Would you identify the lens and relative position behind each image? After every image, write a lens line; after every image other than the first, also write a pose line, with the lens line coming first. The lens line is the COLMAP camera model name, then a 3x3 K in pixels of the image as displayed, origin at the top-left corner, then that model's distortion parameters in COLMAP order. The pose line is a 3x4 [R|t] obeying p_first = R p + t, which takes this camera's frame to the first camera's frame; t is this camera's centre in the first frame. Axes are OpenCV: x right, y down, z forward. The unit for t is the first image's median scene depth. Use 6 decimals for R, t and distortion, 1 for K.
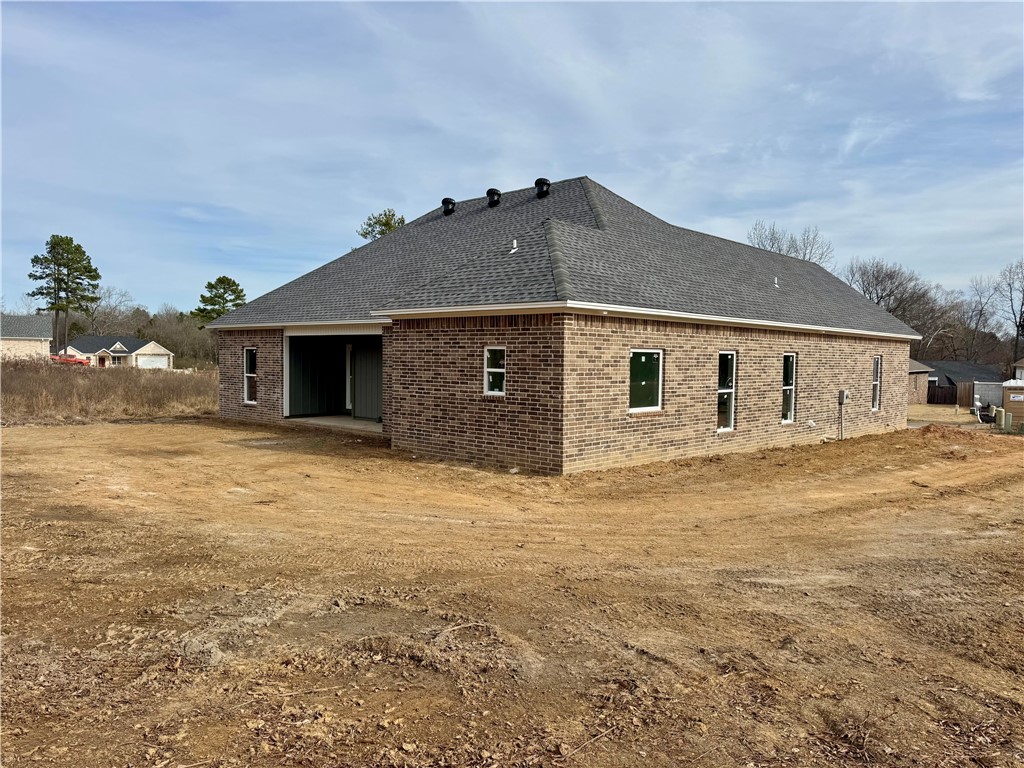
lens RADIAL K [[714.8, 0, 512.0], [0, 714.8, 384.0], [0, 0, 1]] dist [-0.000229, -0.001593]
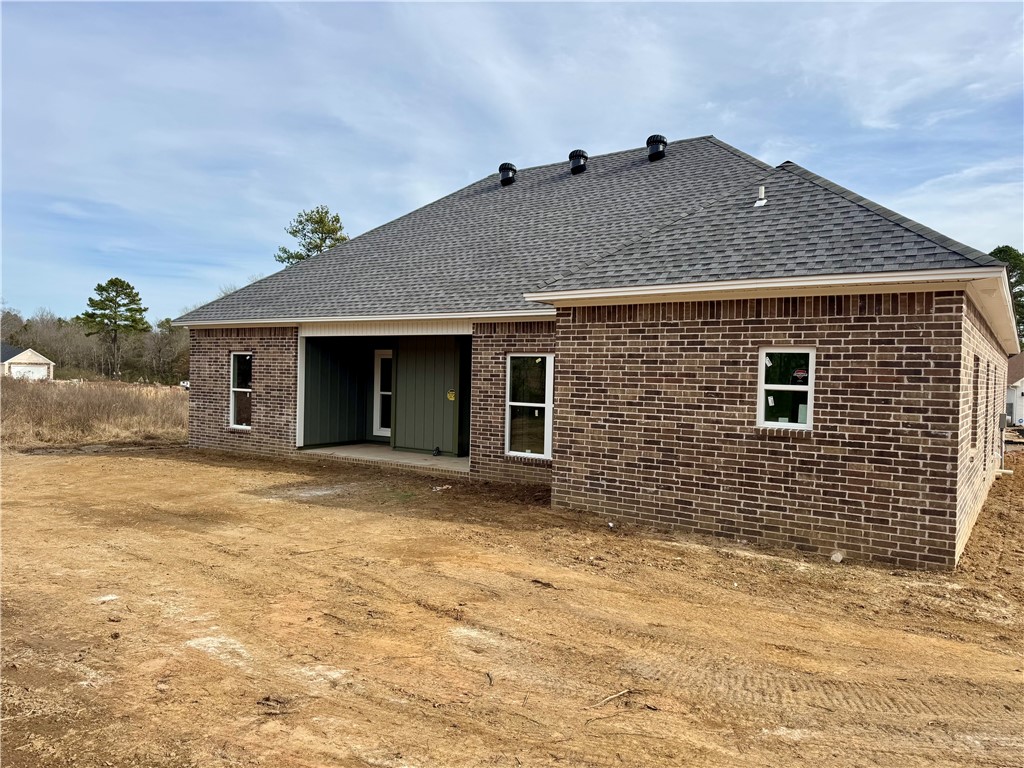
lens RADIAL K [[743.1, 0, 512.0], [0, 743.1, 384.0], [0, 0, 1]] dist [0.031493, -0.002633]
pose [[0.994335, 0.006985, 0.106059, -0.221239], [-0.004899, 0.999790, -0.019919, -0.005848], [-0.106176, 0.019286, 0.994160, 0.268712]]
